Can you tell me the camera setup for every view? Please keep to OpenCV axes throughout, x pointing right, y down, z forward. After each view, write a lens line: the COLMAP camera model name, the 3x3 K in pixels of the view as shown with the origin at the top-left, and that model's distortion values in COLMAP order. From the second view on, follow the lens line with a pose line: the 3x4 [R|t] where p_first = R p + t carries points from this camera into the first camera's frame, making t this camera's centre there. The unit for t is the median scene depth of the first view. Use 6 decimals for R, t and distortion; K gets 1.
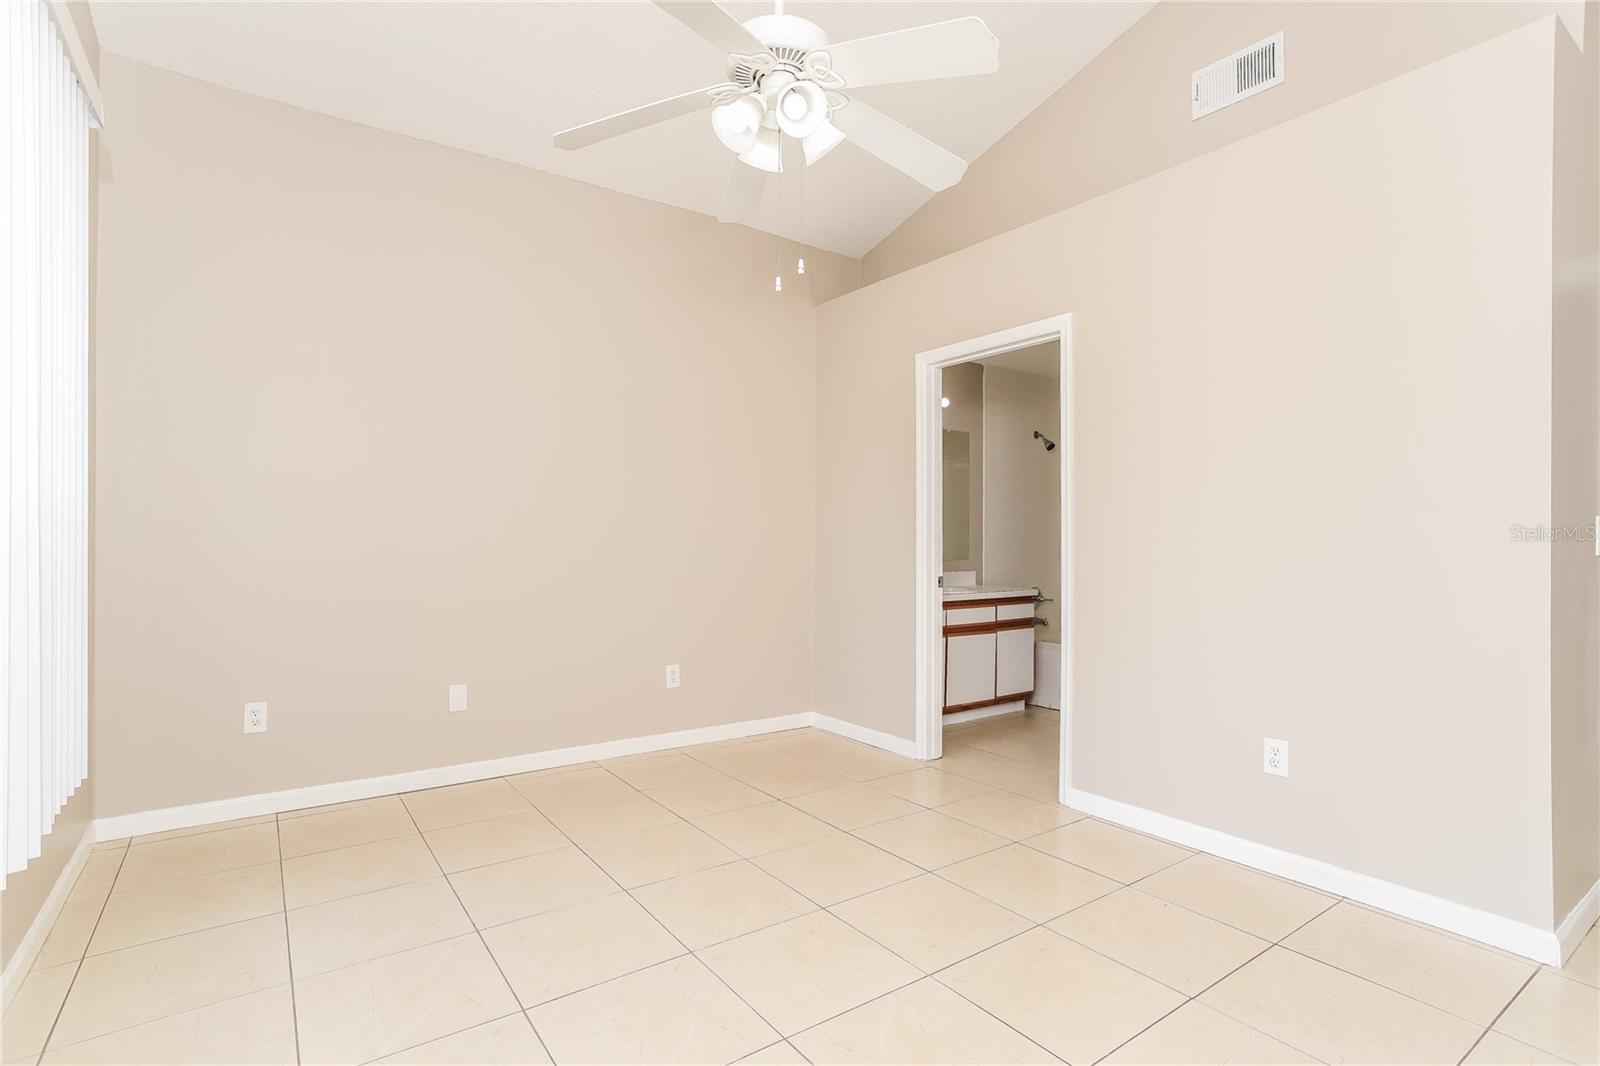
lens RADIAL K [[779.7, 0, 798.9], [0, 779.7, 535.7], [0, 0, 1]] dist [-0.003978, 0.000669]
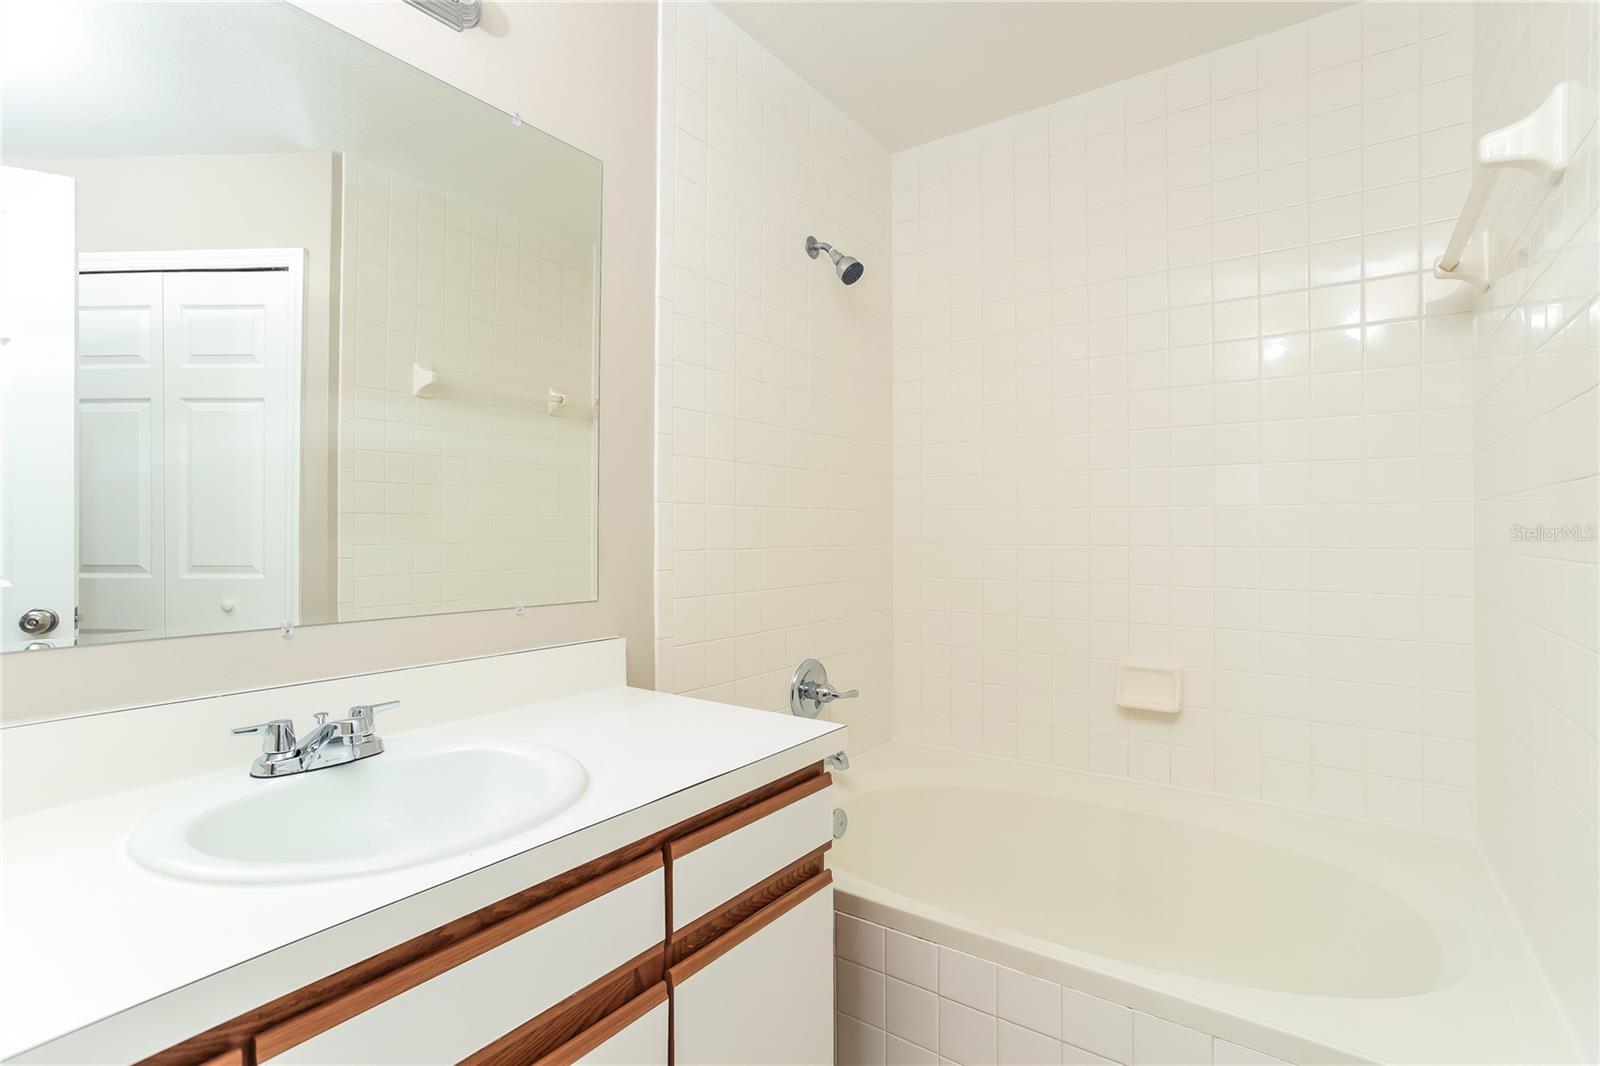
lens RADIAL K [[779.7, 0, 801.4], [0, 779.7, 532.6], [0, 0, 1]] dist [-0.003978, 0.000669]
pose [[0.945370, -0.000942, 0.325997, 0.182705], [0.001266, 0.999999, -0.000781, 0.006271], [-0.325996, 0.001151, 0.945370, 0.665973]]
